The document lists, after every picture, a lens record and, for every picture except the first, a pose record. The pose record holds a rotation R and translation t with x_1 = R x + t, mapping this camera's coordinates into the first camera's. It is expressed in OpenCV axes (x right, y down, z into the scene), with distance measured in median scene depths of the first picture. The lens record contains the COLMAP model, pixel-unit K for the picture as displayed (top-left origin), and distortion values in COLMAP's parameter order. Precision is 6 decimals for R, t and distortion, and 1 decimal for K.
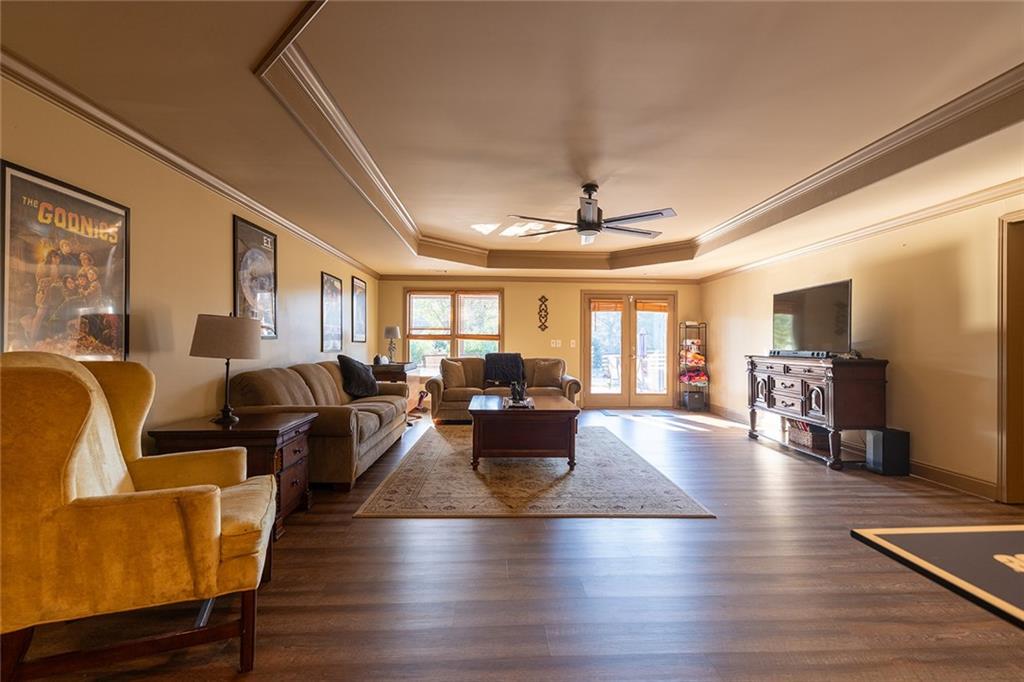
lens RADIAL K [[440.1, 0, 514.3], [0, 440.1, 344.1], [0, 0, 1]] dist [0.001665, -0.000138]
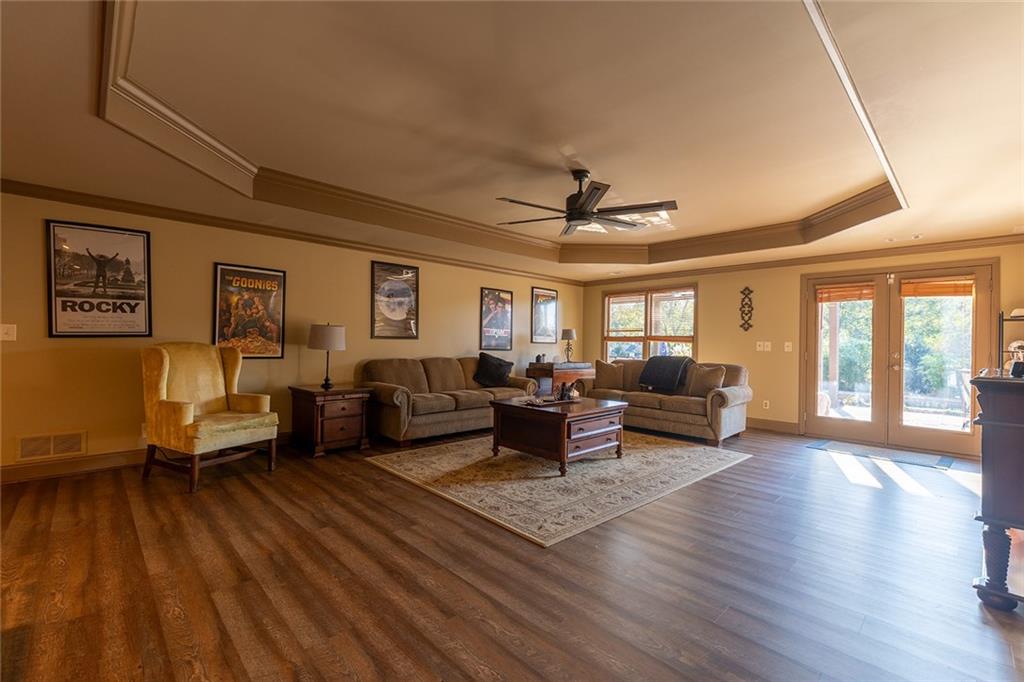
lens RADIAL K [[440.1, 0, 511.2], [0, 440.1, 341.1], [0, 0, 1]] dist [0.001665, -0.000138]
pose [[0.657676, 0.000643, -0.753301, 0.485335], [-0.012924, 0.999862, -0.010430, 0.003897], [0.753190, 0.016596, 0.657594, 0.182103]]
